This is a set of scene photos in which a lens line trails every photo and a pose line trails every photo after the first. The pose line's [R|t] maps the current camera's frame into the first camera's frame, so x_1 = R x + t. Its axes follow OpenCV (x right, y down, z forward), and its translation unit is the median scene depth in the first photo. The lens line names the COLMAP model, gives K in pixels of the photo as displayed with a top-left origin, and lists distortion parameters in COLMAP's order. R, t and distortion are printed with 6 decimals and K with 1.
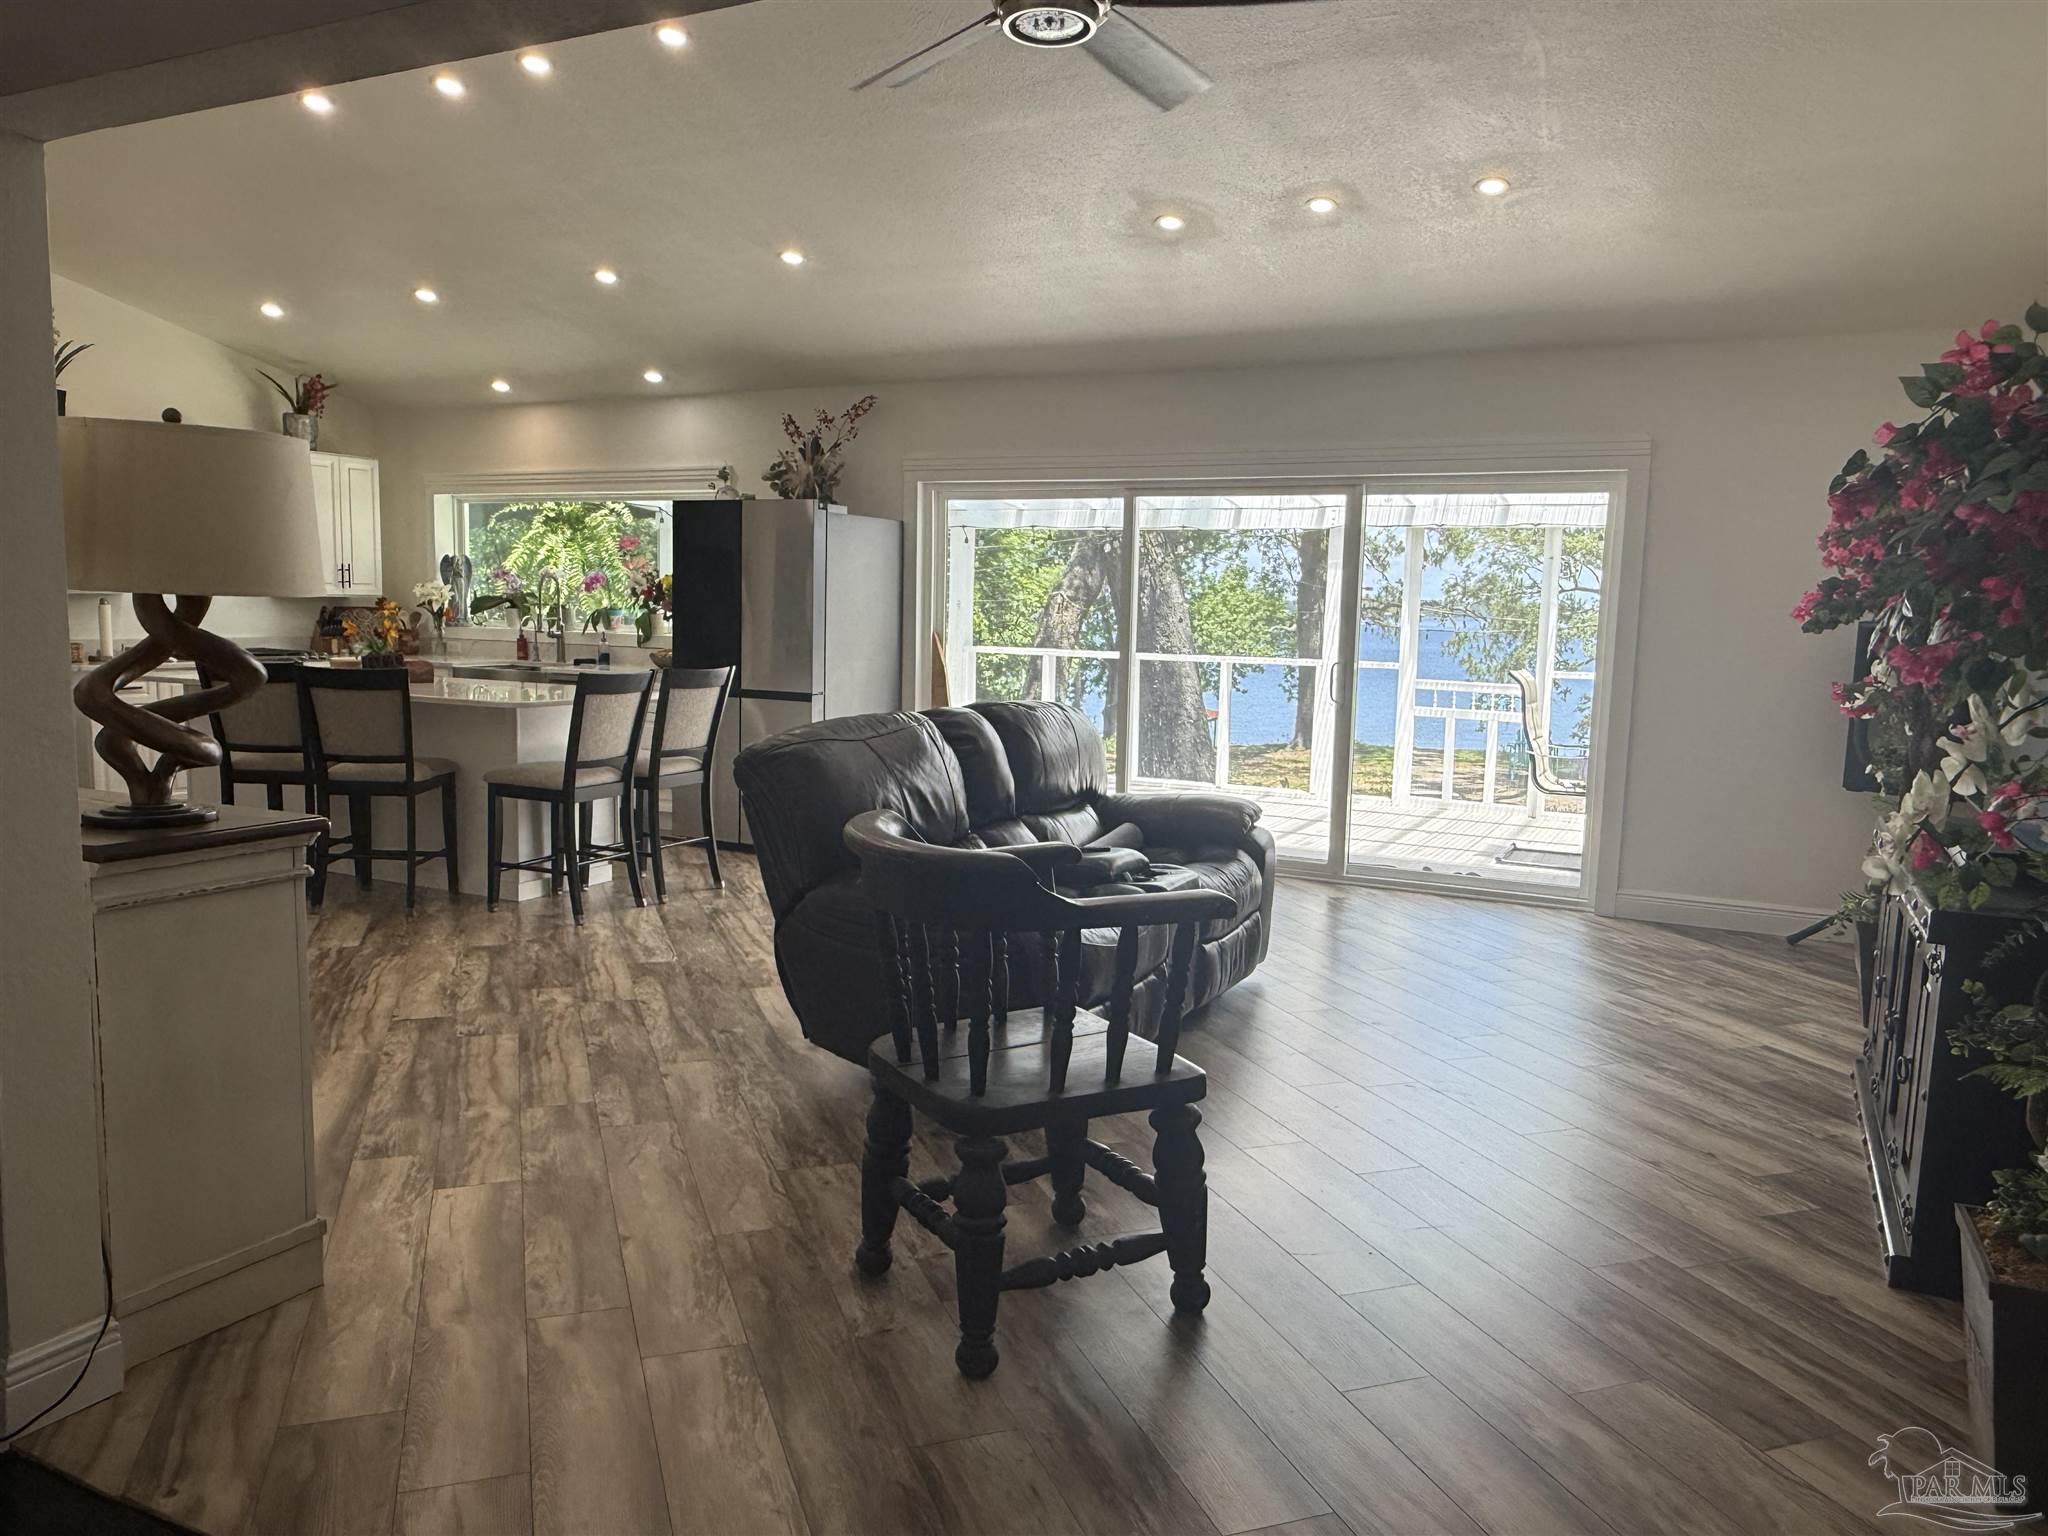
lens RADIAL K [[1439.1, 0, 1024.6], [0, 1439.1, 782.8], [0, 0, 1]] dist [-0.006501, -0.001751]
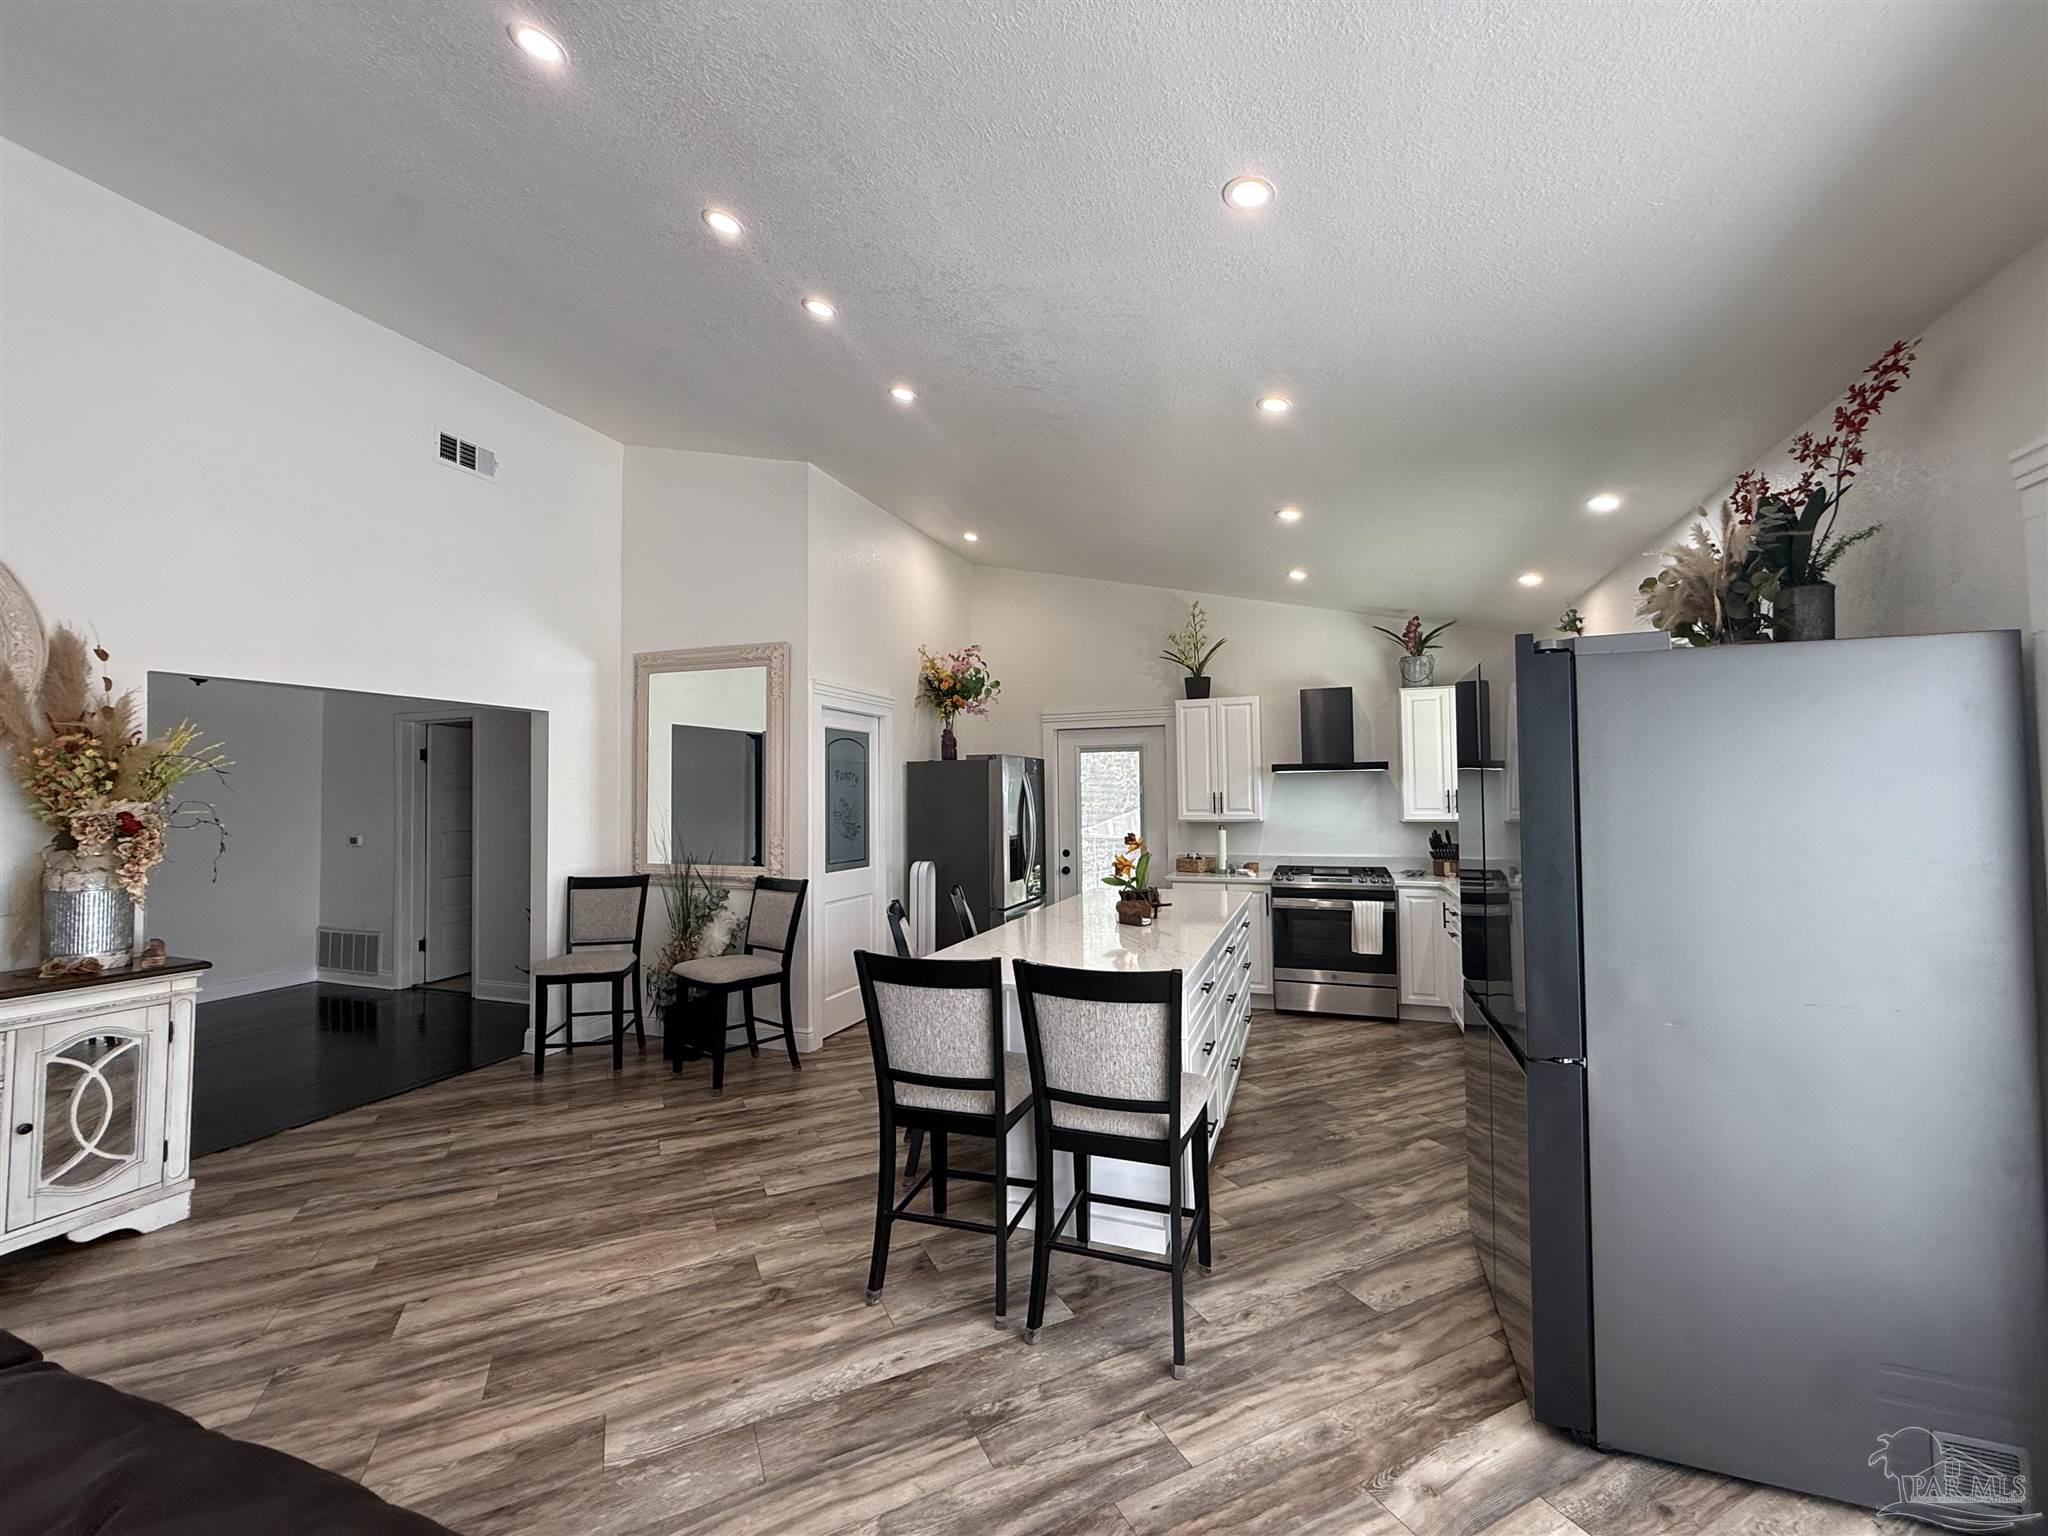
lens RADIAL K [[818.0, 0, 1018.1], [0, 818.0, 770.7], [0, 0, 1]] dist [-0.000109, 0.001398]
pose [[0.108773, -0.057788, -0.992385, 0.086939], [-0.110716, 0.991393, -0.069866, -0.105517], [0.987882, 0.117473, 0.101439, 0.736104]]
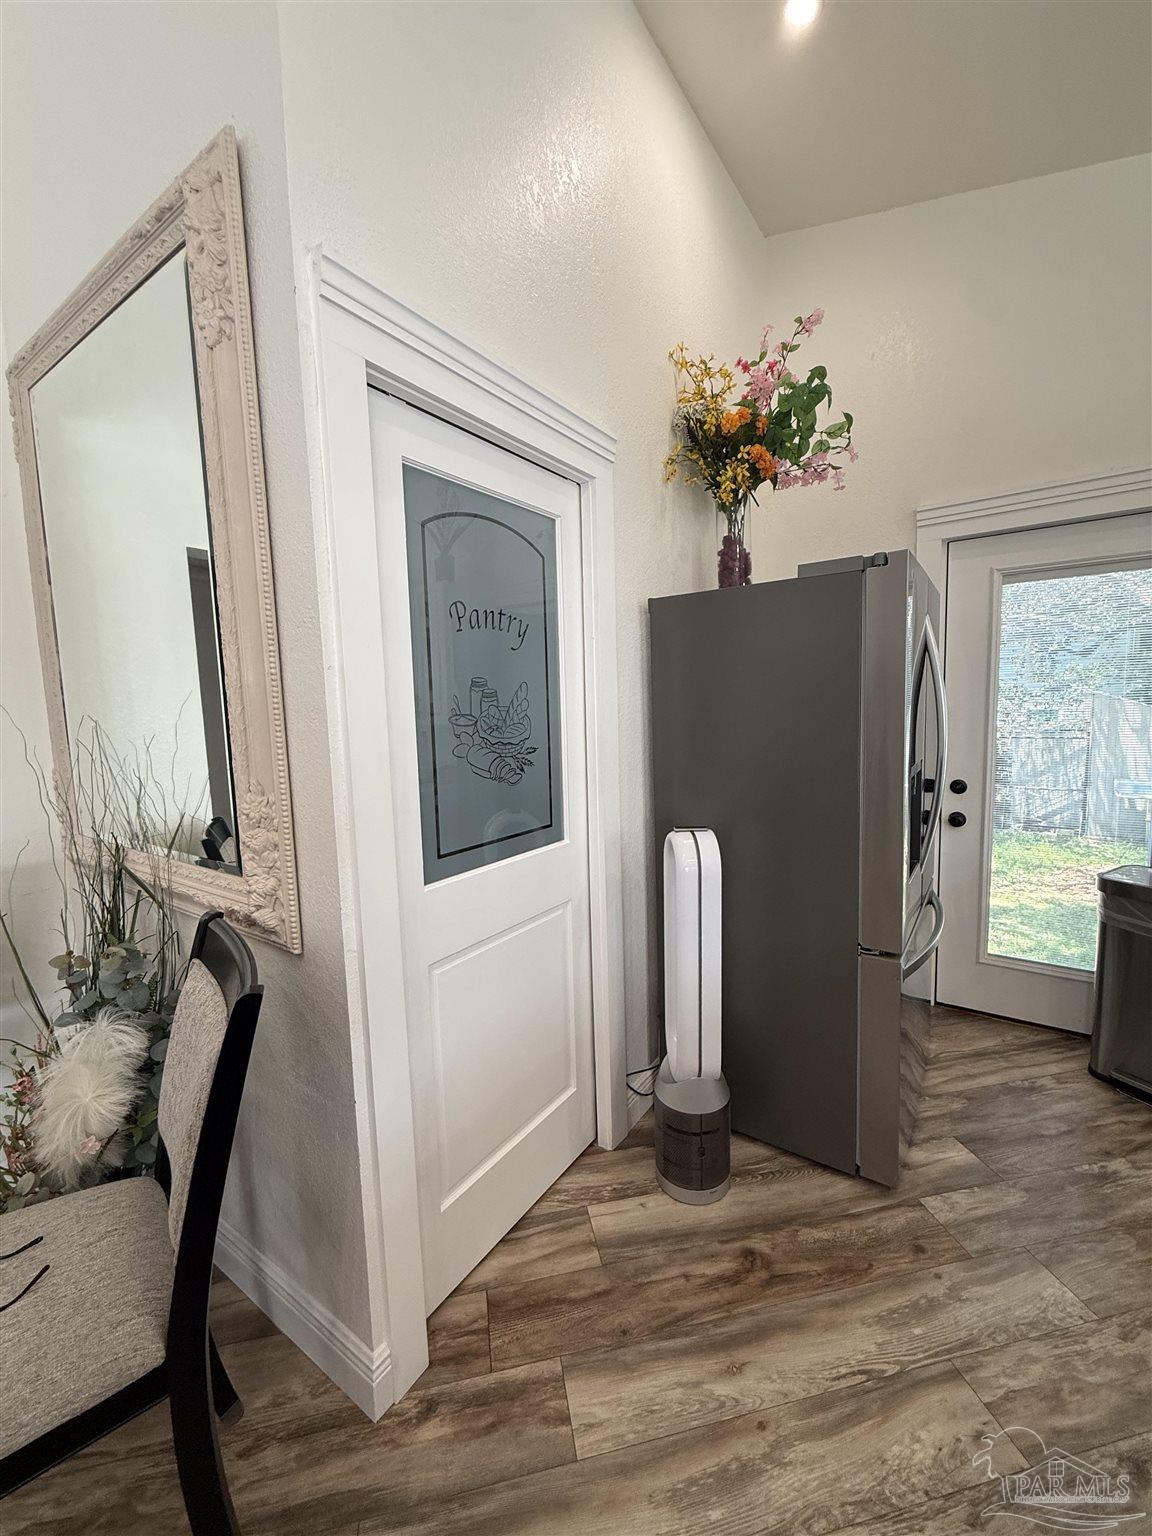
lens RADIAL K [[613.5, 0, 570.3], [0, 613.5, 767.8], [0, 0, 1]] dist [-0.000109, 0.001398]
pose [[-0.149293, 0.082649, -0.985333, -0.401385], [-0.096624, 0.990512, 0.097724, -0.107675], [0.984061, 0.109797, -0.139891, 0.722312]]
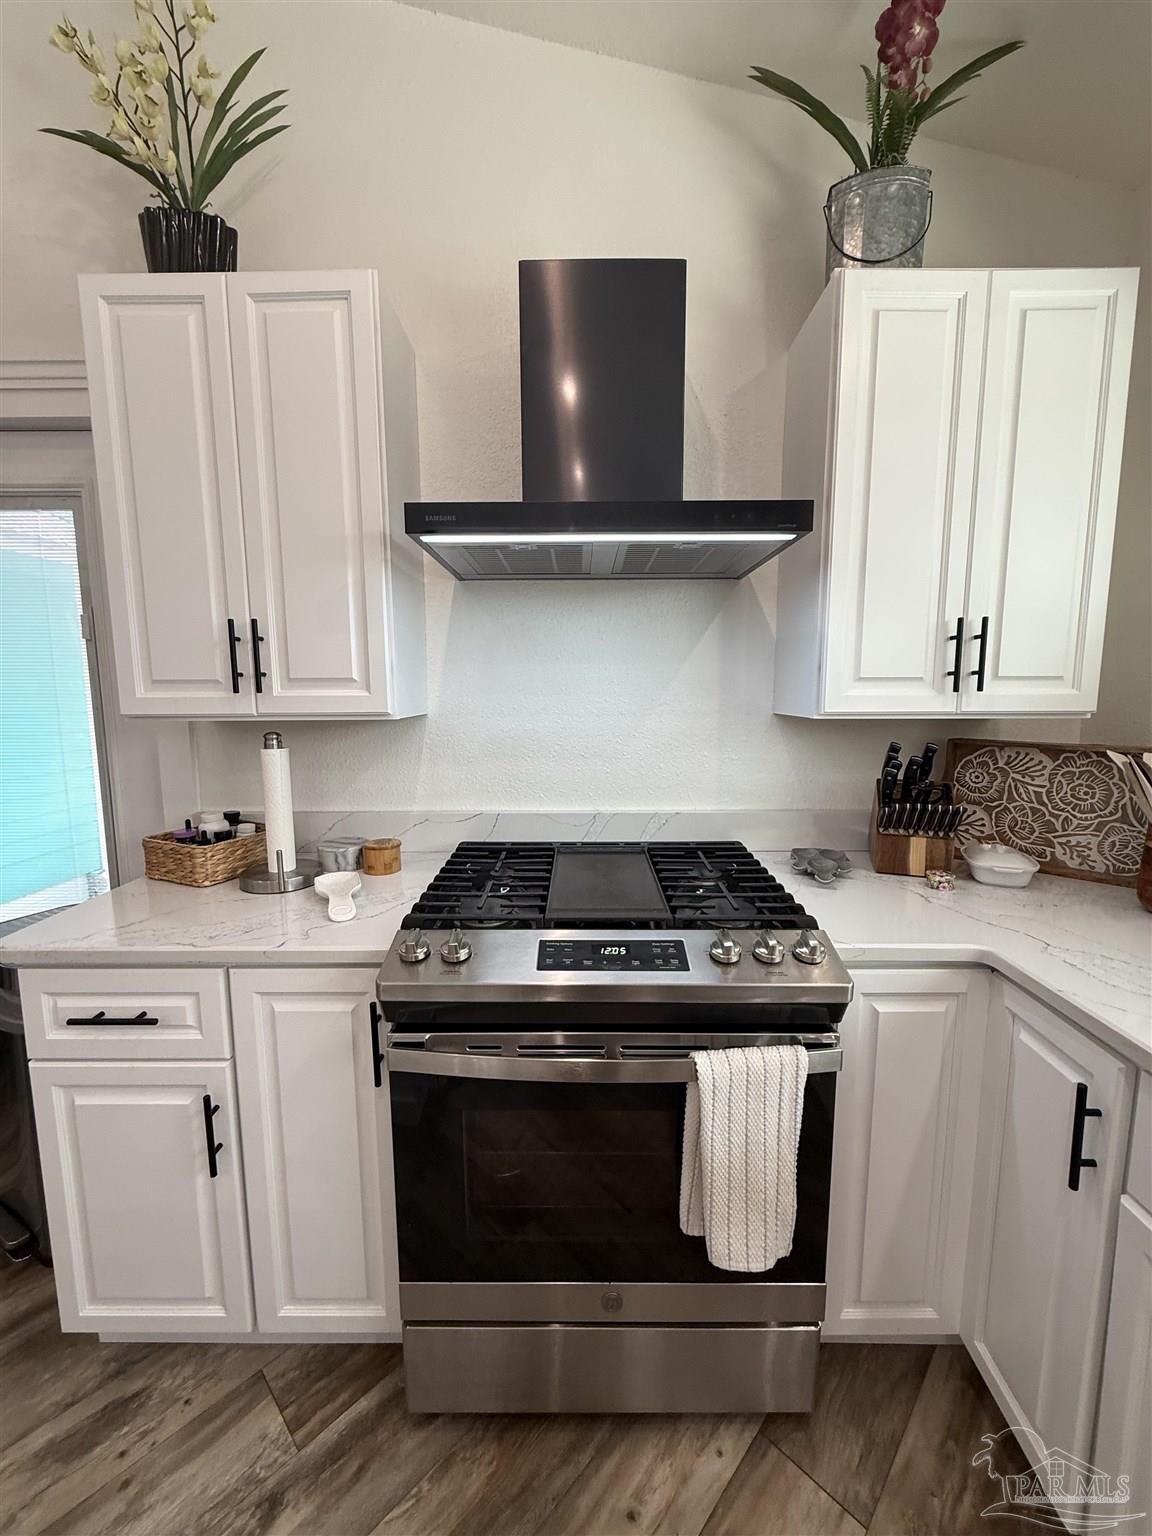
lens RADIAL K [[613.5, 0, 576.4], [0, 613.5, 761.7], [0, 0, 1]] dist [-0.000109, 0.001398]
pose [[0.444647, 0.079604, -0.892162, -0.450723], [-0.098820, 0.994322, 0.039468, -0.136081], [0.890238, 0.070614, 0.449989, 1.002813]]
